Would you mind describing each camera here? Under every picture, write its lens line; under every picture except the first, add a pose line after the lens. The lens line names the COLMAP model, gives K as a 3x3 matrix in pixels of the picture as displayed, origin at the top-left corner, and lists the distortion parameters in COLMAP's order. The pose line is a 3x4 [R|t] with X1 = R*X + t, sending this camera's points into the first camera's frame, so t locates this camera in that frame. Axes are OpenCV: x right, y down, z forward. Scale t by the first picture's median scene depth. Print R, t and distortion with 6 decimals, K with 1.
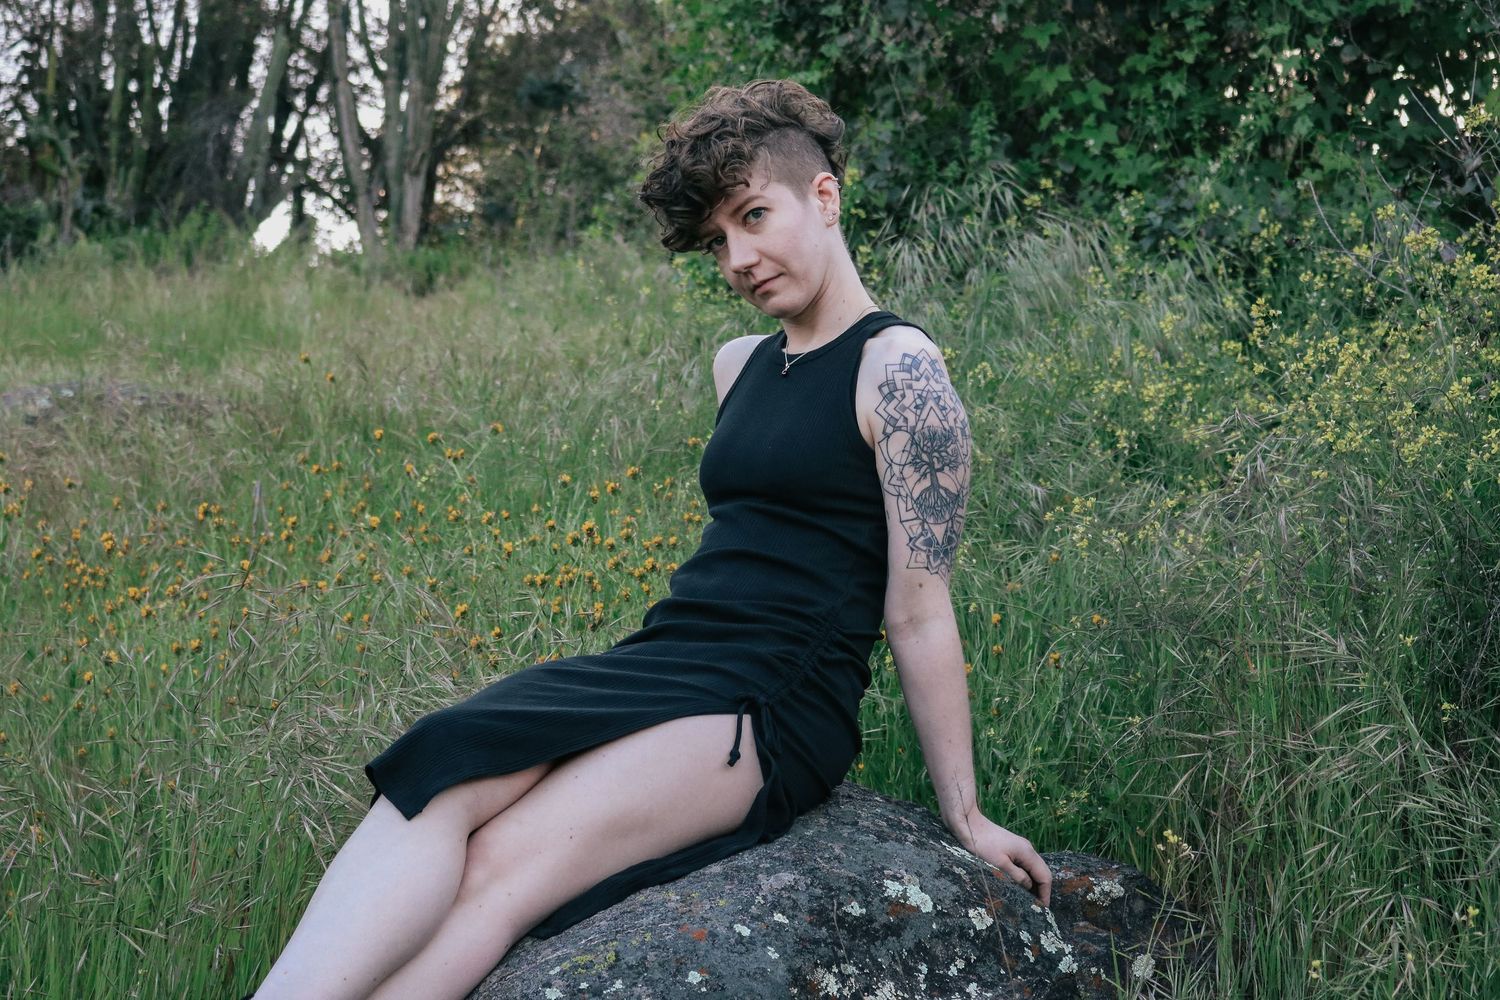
lens RADIAL K [[2855.2, 0, 732.8], [0, 2855.2, 500.3], [0, 0, 1]] dist [0.014515, 0.000000]
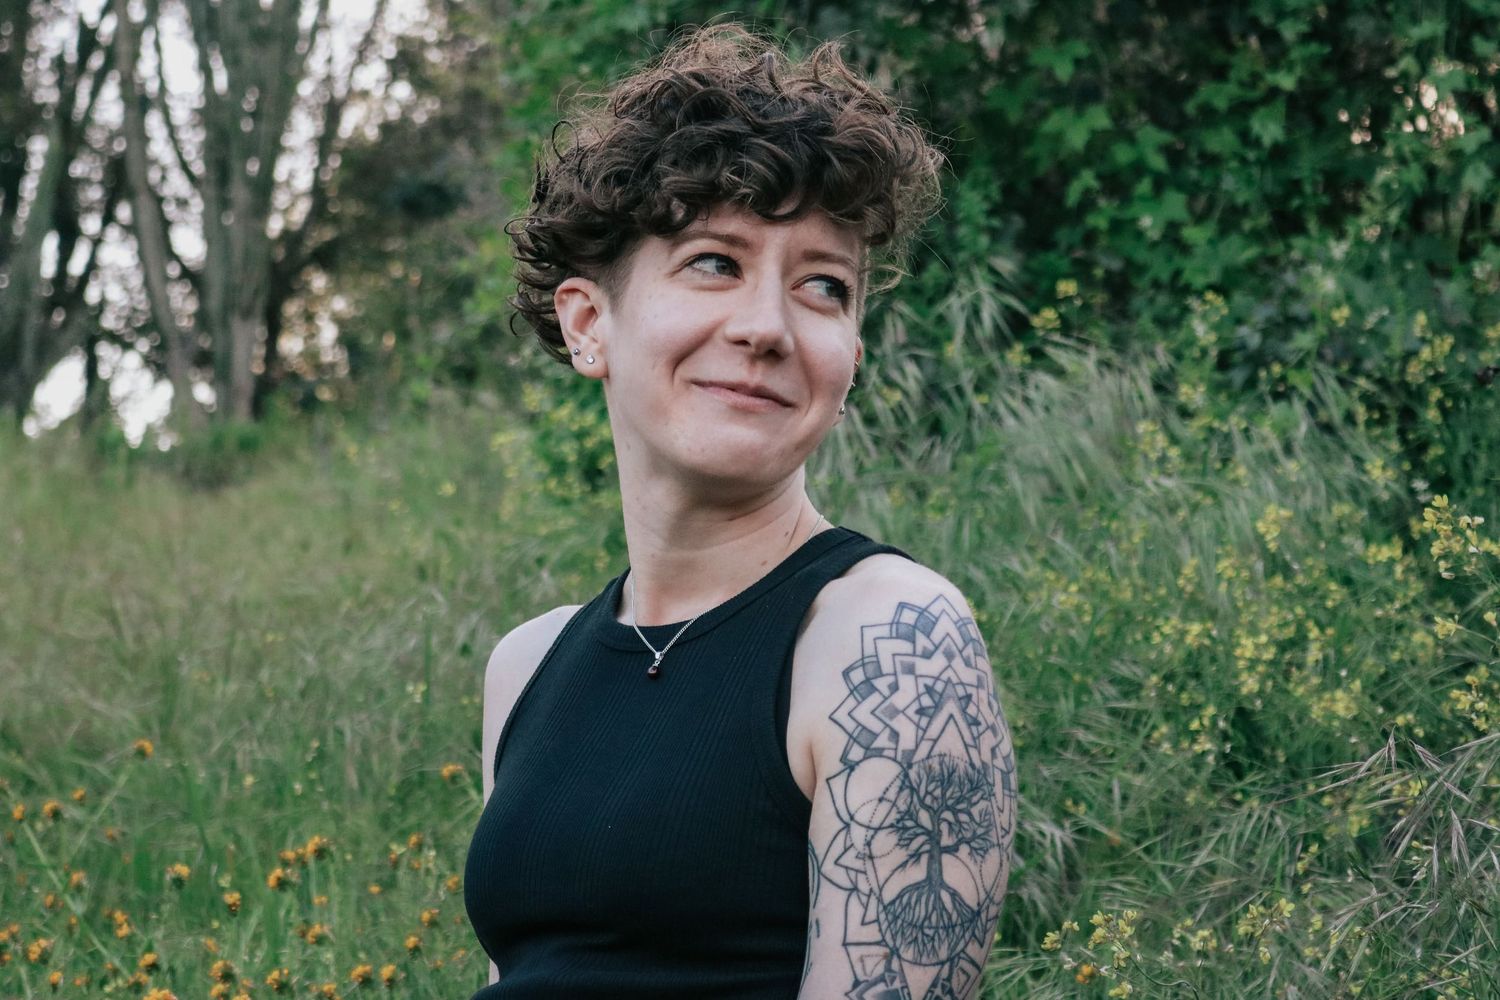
lens RADIAL K [[3607.4, 0, 754.5], [0, 3607.4, 491.8], [0, 0, 1]] dist [0.041670, 0.000000]
pose [[0.998829, -0.048361, 0.001346, 0.033411], [0.048357, 0.997115, -0.058504, -0.021444], [0.001487, 0.058501, 0.998286, 0.193423]]
